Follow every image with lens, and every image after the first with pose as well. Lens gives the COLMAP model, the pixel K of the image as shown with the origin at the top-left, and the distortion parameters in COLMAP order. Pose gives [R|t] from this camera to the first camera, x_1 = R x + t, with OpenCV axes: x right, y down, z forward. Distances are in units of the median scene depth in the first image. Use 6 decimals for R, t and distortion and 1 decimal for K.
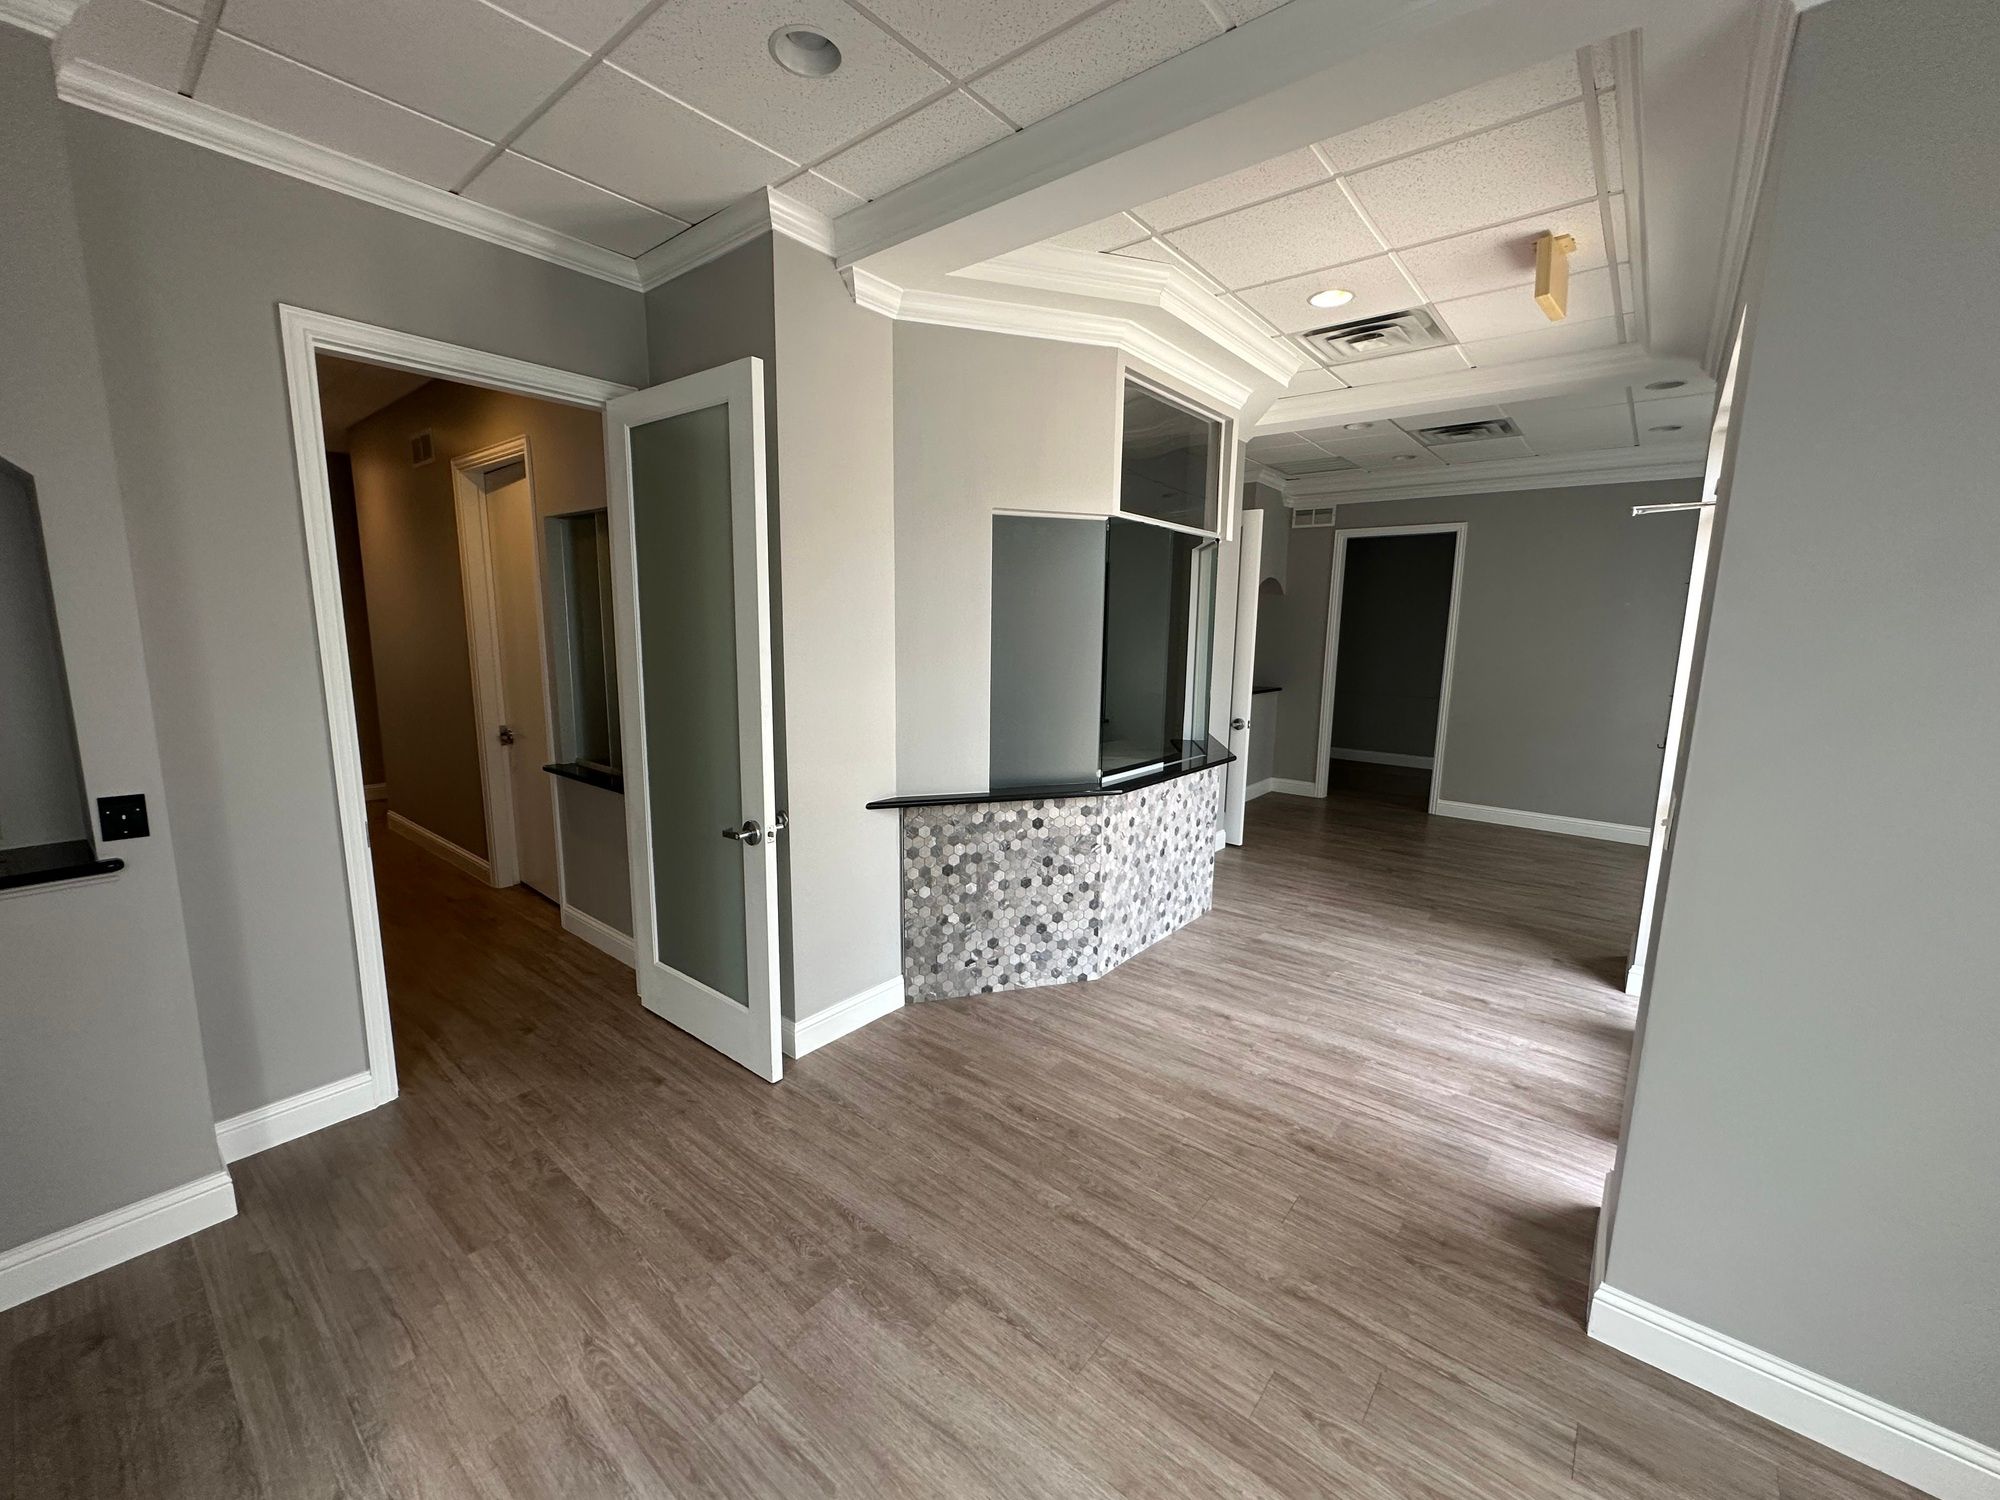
lens RADIAL K [[801.0, 0, 993.8], [0, 801.0, 752.6], [0, 0, 1]] dist [0.001583, 0.000157]
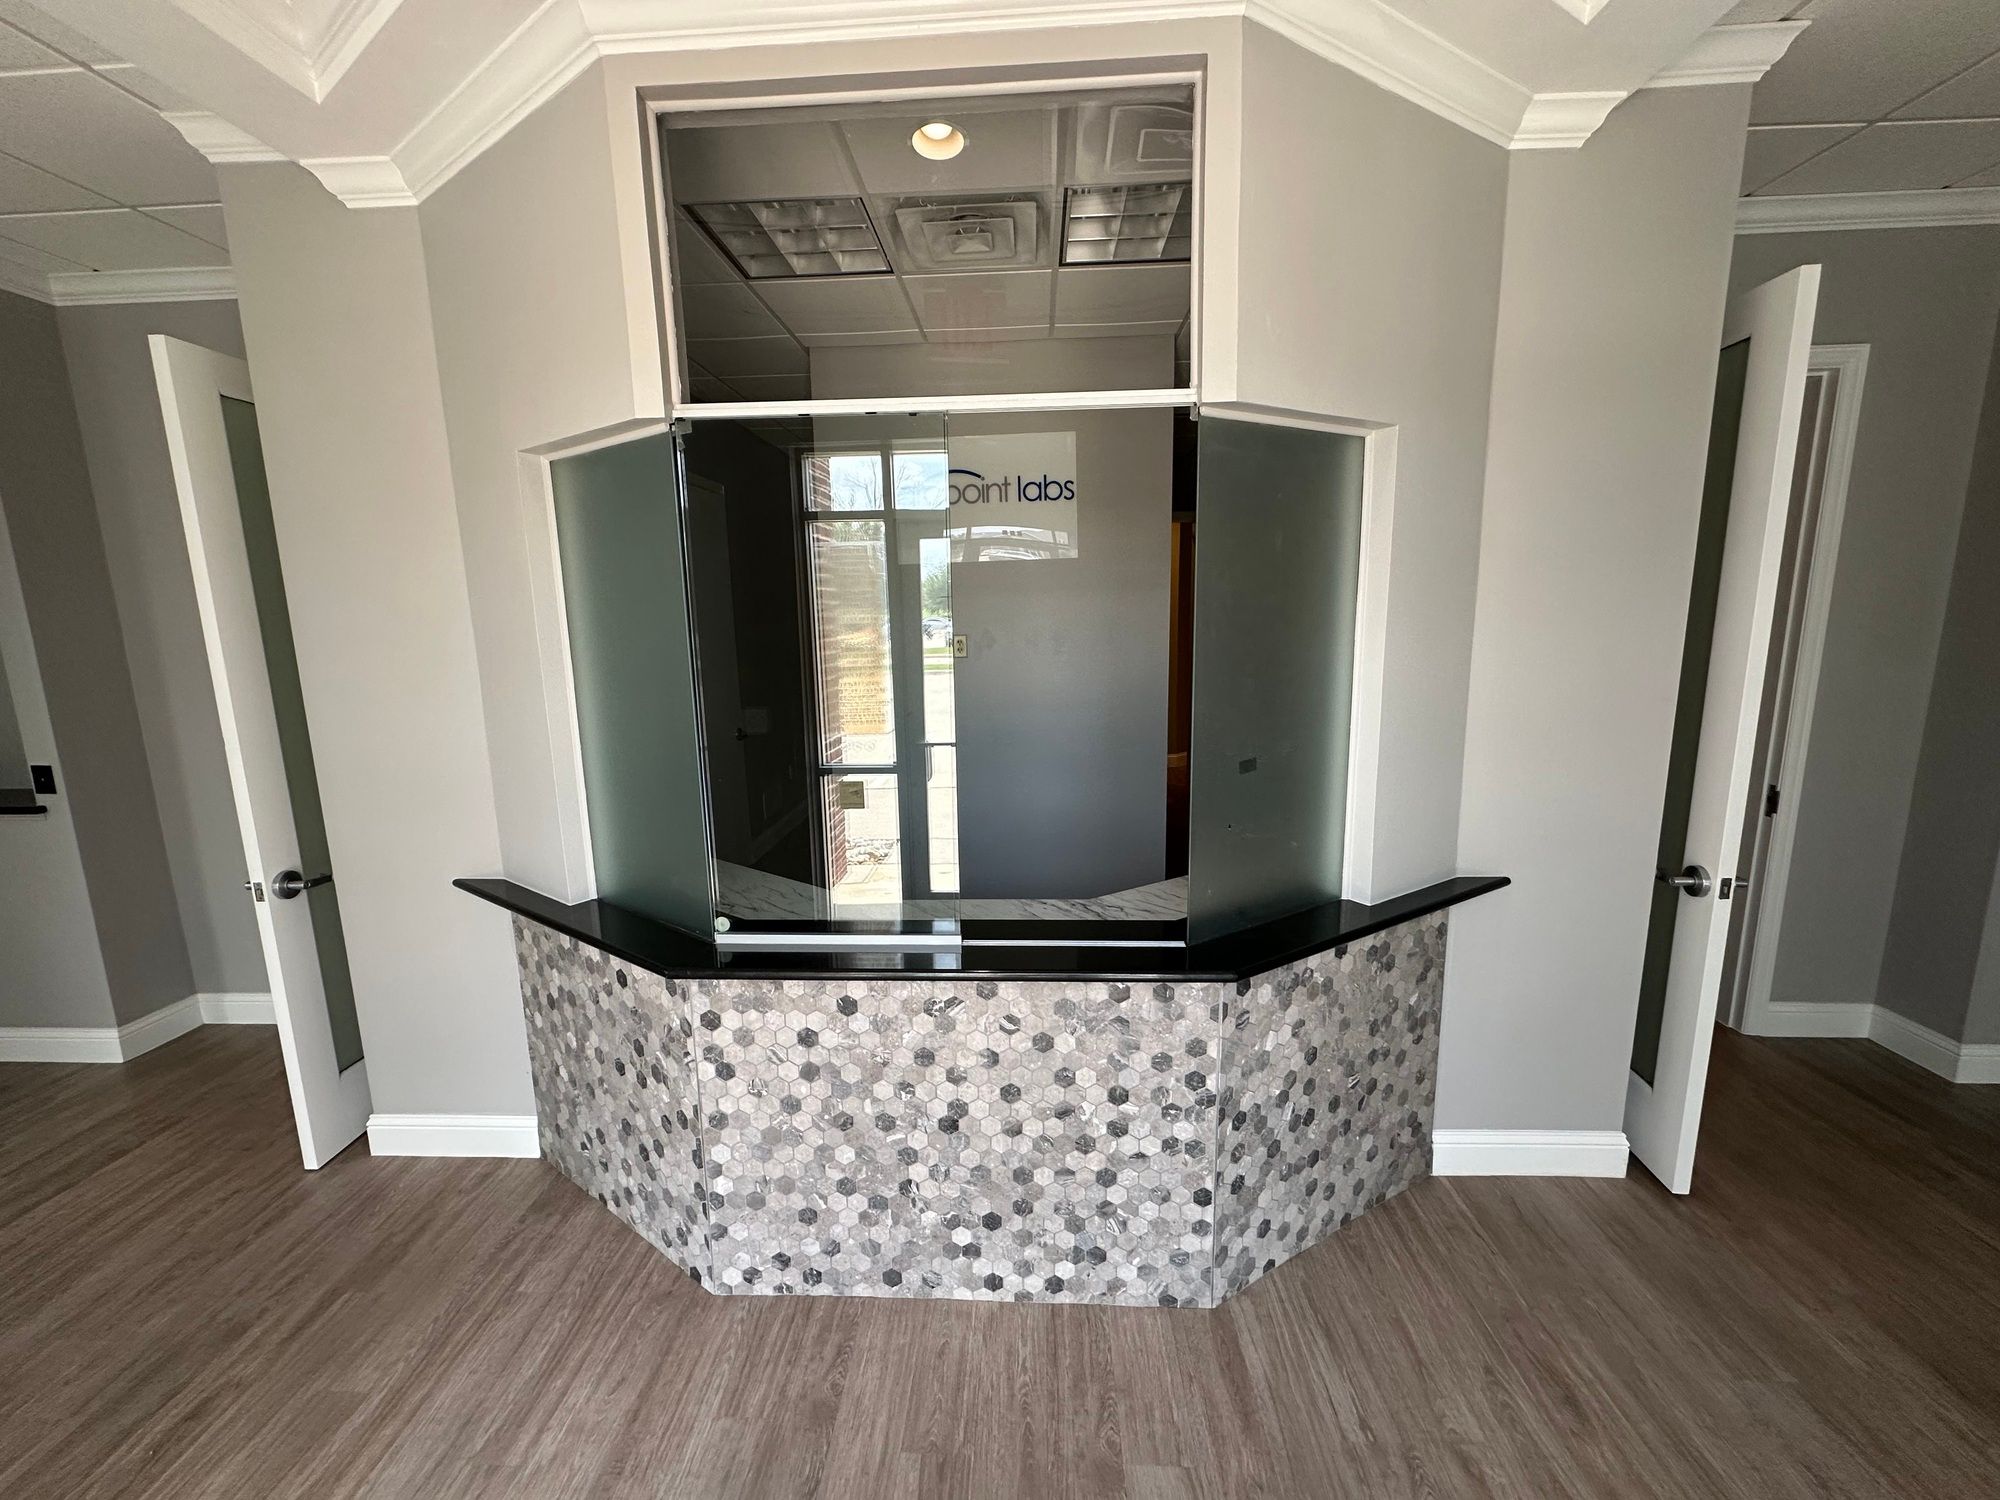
lens RADIAL K [[801.0, 0, 997.8], [0, 801.0, 746.3], [0, 0, 1]] dist [0.001583, 0.000157]
pose [[0.593275, 0.113161, -0.797007, 0.616169], [-0.099771, 0.992773, 0.066689, -0.136374], [0.798793, 0.039953, 0.600277, 0.791876]]
